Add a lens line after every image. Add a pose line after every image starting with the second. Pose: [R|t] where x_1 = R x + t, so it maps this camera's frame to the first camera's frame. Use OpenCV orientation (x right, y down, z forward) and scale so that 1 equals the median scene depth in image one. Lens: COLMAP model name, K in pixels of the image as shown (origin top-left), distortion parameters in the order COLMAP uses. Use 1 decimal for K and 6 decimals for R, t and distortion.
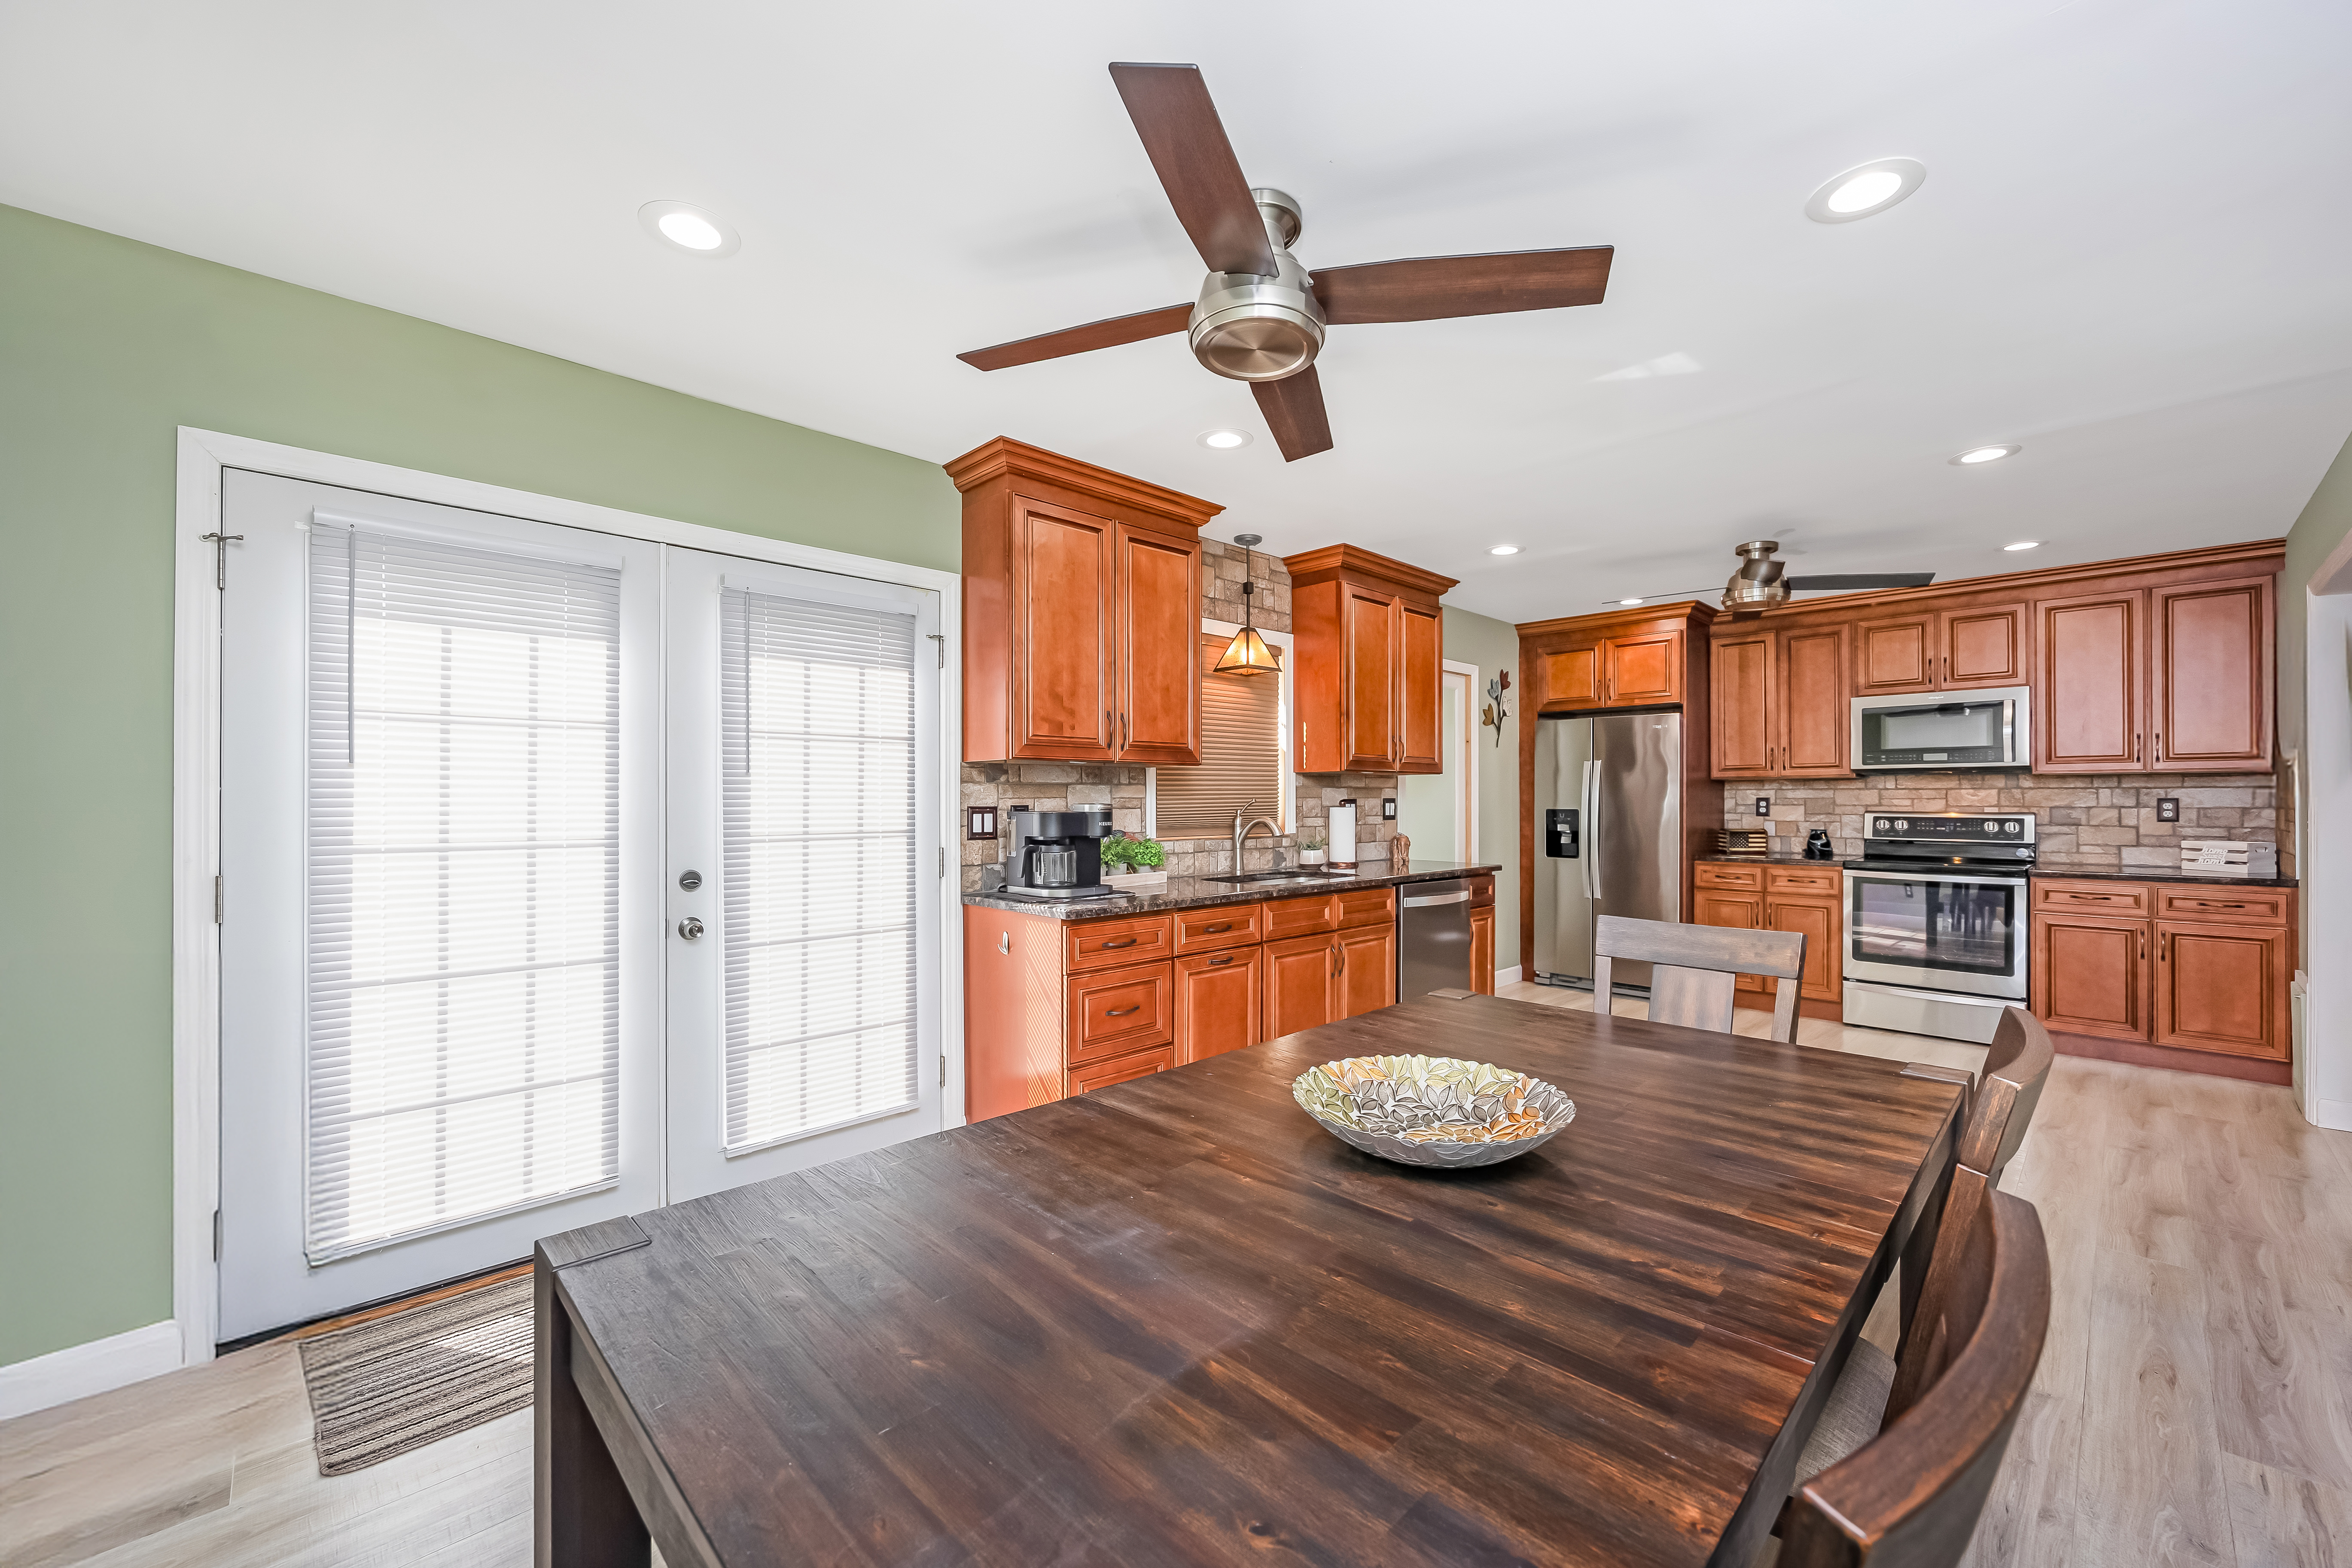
lens RADIAL K [[899.8, 0, 1210.4], [0, 899.8, 795.6], [0, 0, 1]] dist [-0.002810, -0.000492]
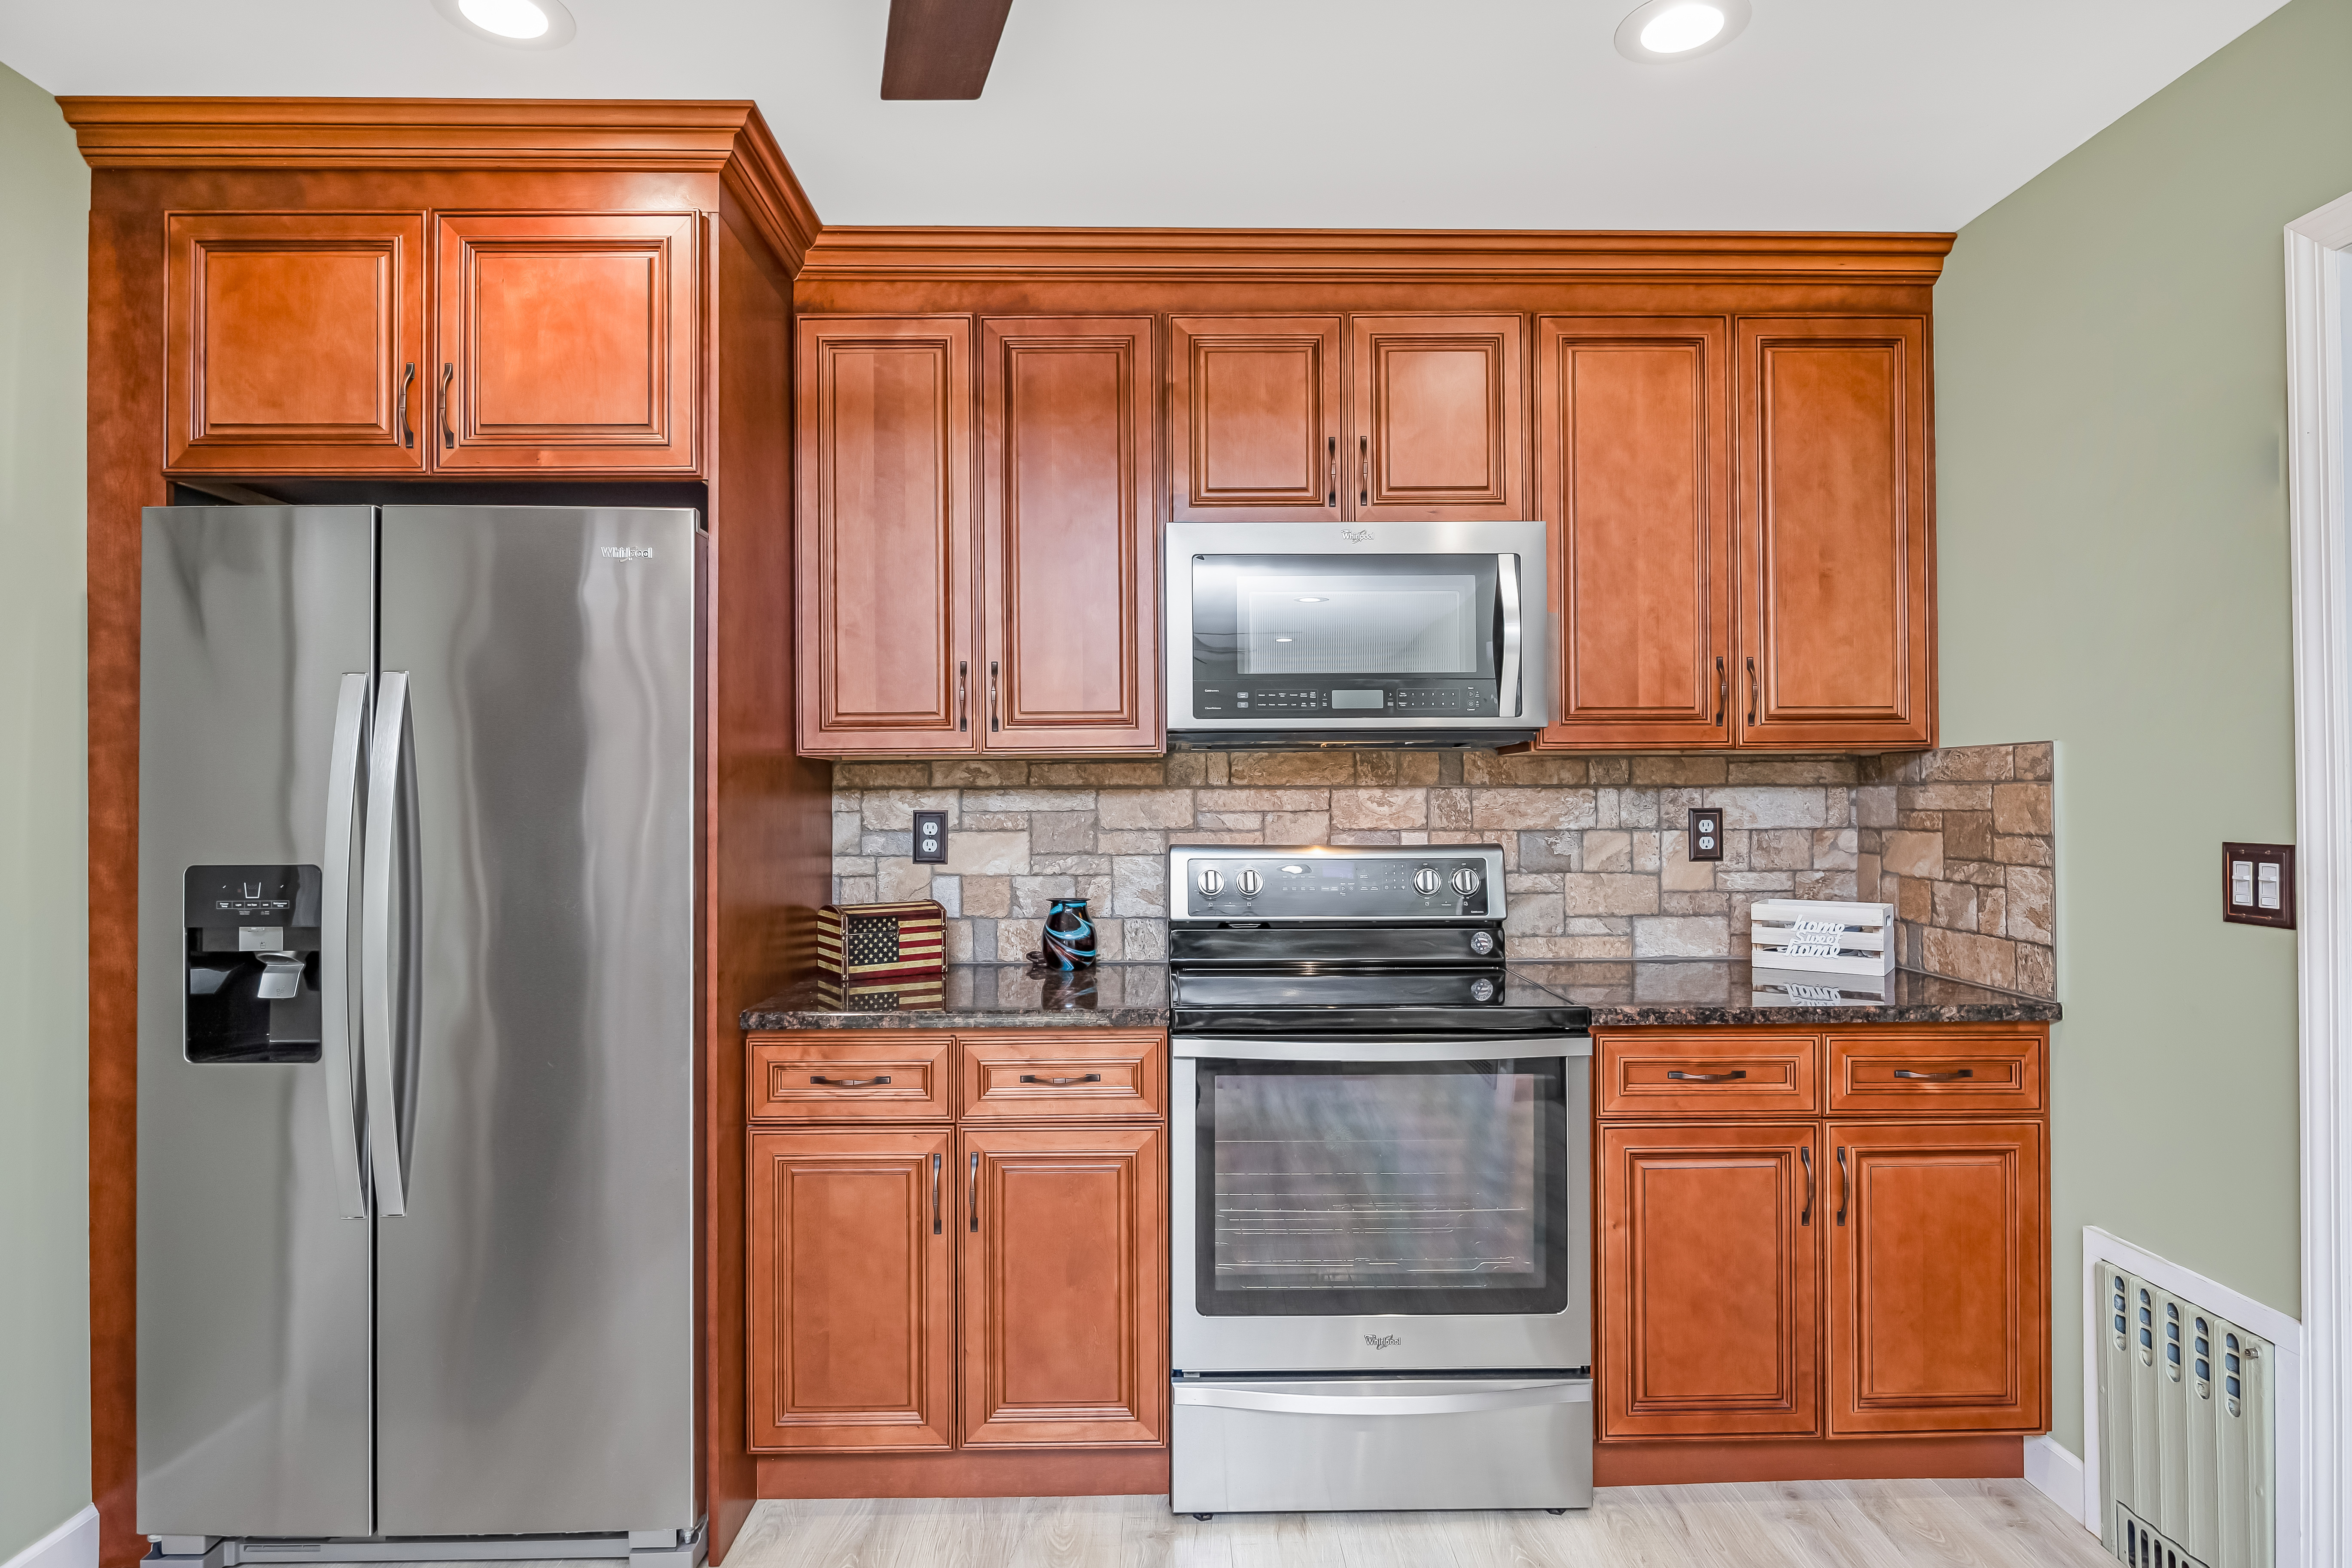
lens RADIAL K [[1203.3, 0, 1122.5], [0, 1203.3, 784.6], [0, 0, 1]] dist [0.000916, -0.004608]
pose [[0.713203, 0.004399, 0.700943, 0.395973], [0.002298, 0.999960, -0.008614, -0.004569], [-0.700953, 0.007754, 0.713165, 0.716569]]
